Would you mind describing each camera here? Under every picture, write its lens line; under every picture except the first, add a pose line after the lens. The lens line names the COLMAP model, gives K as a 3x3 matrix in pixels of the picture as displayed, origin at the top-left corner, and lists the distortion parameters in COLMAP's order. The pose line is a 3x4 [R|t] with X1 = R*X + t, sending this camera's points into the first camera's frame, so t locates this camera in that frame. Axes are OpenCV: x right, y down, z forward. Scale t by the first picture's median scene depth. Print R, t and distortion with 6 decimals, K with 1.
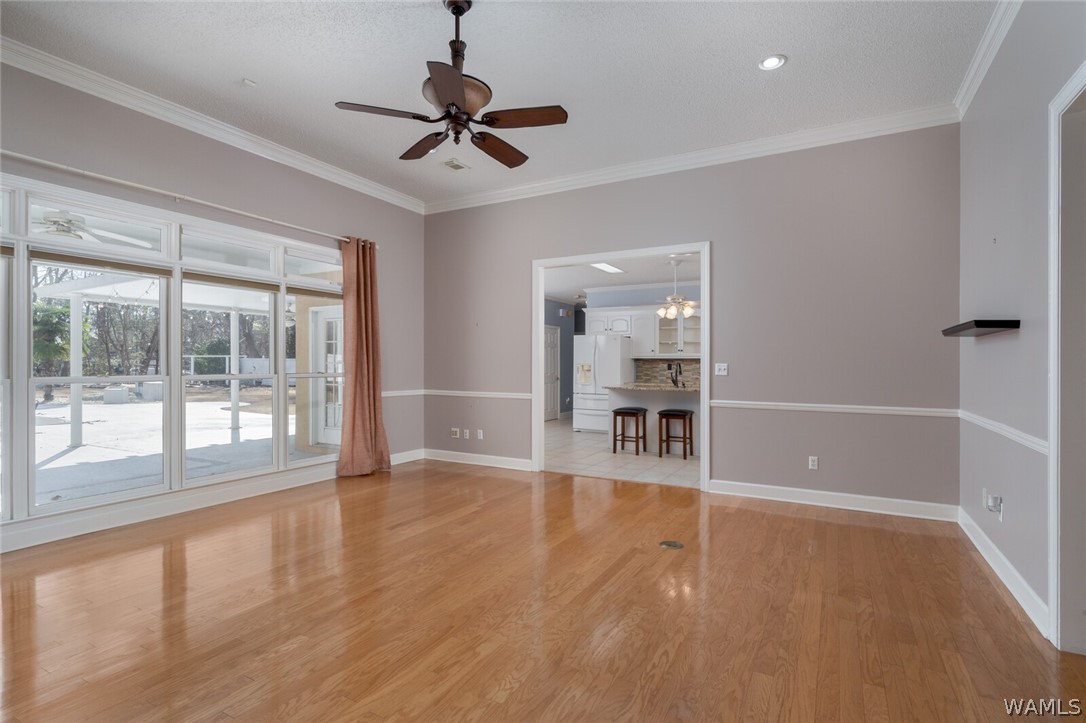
lens RADIAL K [[527.4, 0, 541.8], [0, 527.4, 365.3], [0, 0, 1]] dist [0.002398, -0.000226]
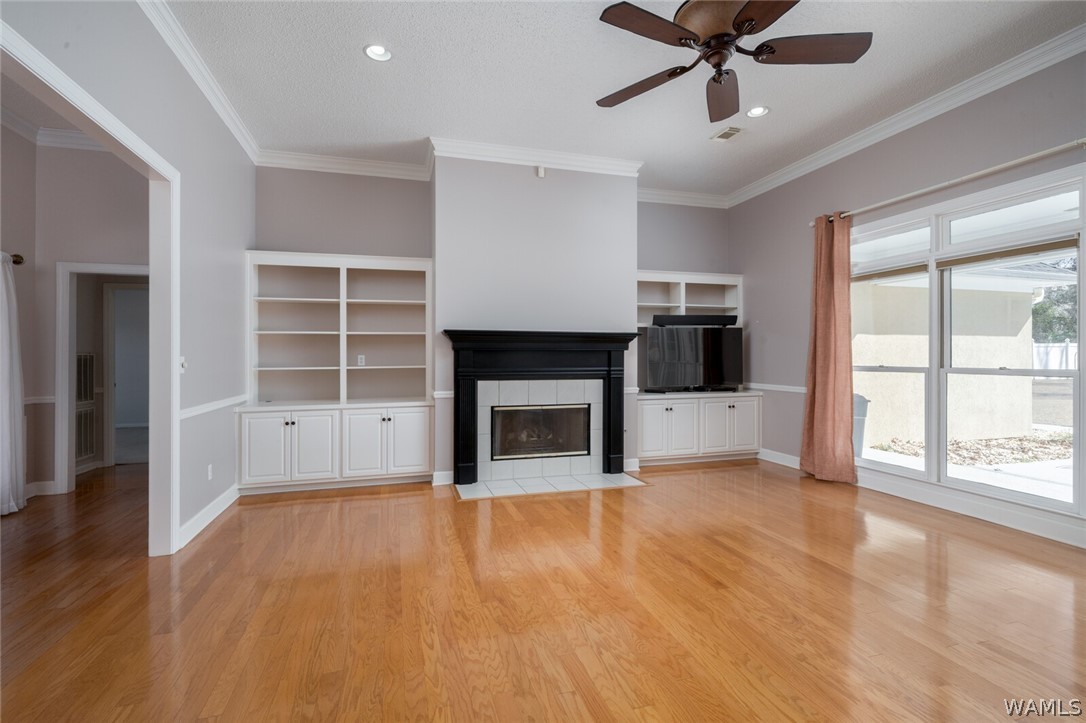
lens RADIAL K [[501.6, 0, 538.1], [0, 501.6, 355.1], [0, 0, 1]] dist [0.000208, 0.000015]
pose [[-0.701182, -0.001391, -0.712981, 0.419750], [-0.002505, 0.999997, 0.000513, -0.002008], [0.712978, 0.002146, -0.701183, 0.987188]]
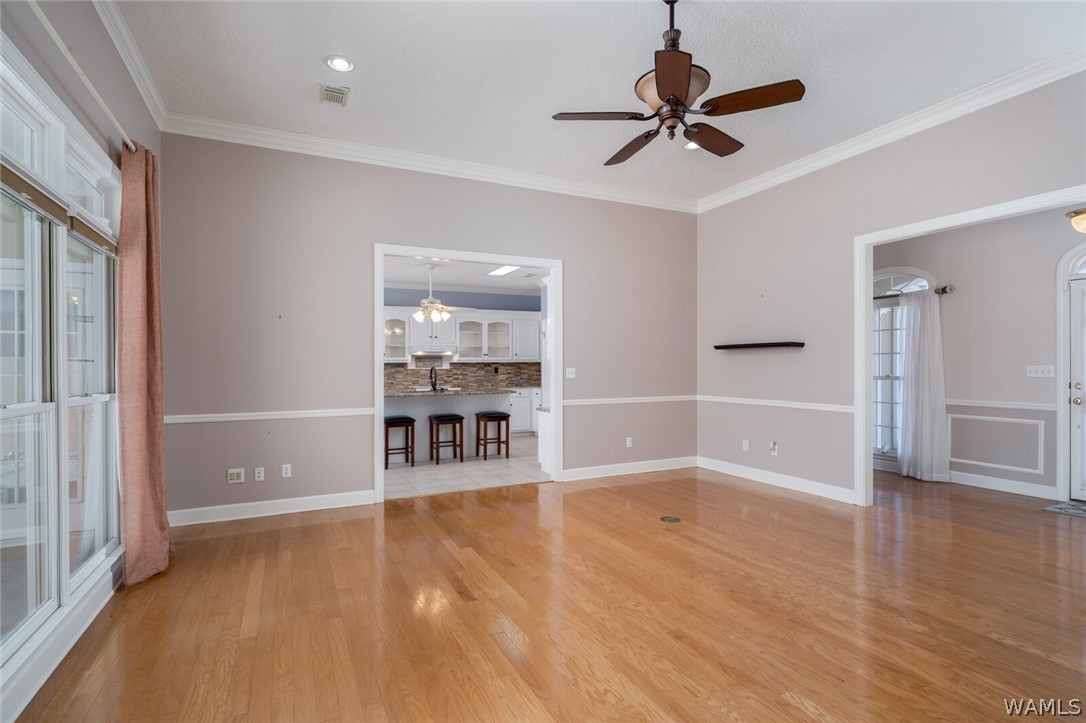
lens RADIAL K [[527.4, 0, 542.1], [0, 527.4, 365.3], [0, 0, 1]] dist [0.002398, -0.000226]
pose [[0.573121, -0.006967, 0.819441, -0.788557], [0.012139, 0.999926, 0.000012, -0.011785], [-0.819381, 0.009940, 0.573164, 0.478024]]
